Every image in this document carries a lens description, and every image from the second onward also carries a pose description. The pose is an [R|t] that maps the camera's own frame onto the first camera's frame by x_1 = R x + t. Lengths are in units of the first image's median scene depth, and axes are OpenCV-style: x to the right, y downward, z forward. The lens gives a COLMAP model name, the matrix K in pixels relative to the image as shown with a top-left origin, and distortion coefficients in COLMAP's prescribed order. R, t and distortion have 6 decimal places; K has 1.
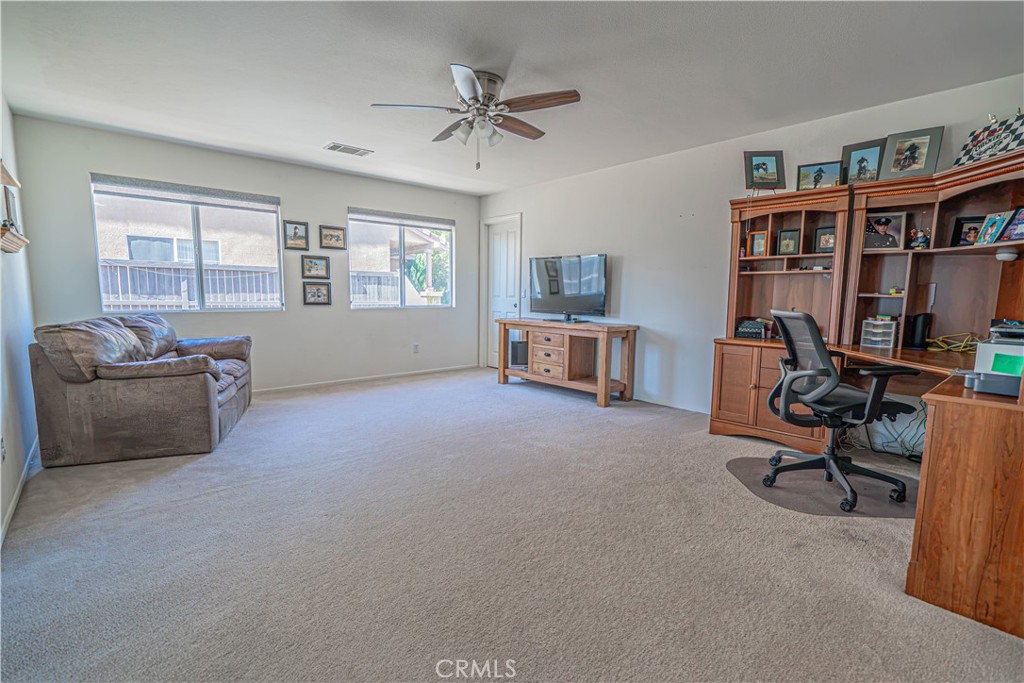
lens RADIAL K [[475.2, 0, 521.2], [0, 475.2, 348.6], [0, 0, 1]] dist [-0.005064, 0.003125]
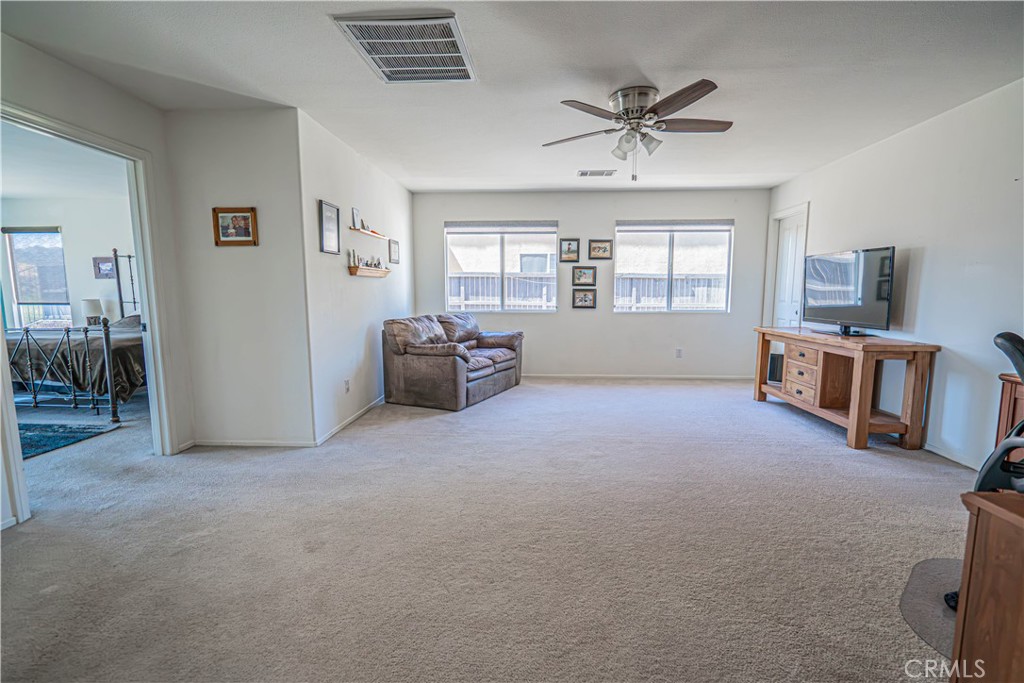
lens RADIAL K [[475.2, 0, 522.4], [0, 475.2, 348.0], [0, 0, 1]] dist [-0.005064, 0.003125]
pose [[0.703882, 0.075535, -0.706289, 0.309637], [-0.076278, 0.996618, 0.030567, -0.019838], [0.706209, 0.032359, 0.707263, 0.074011]]
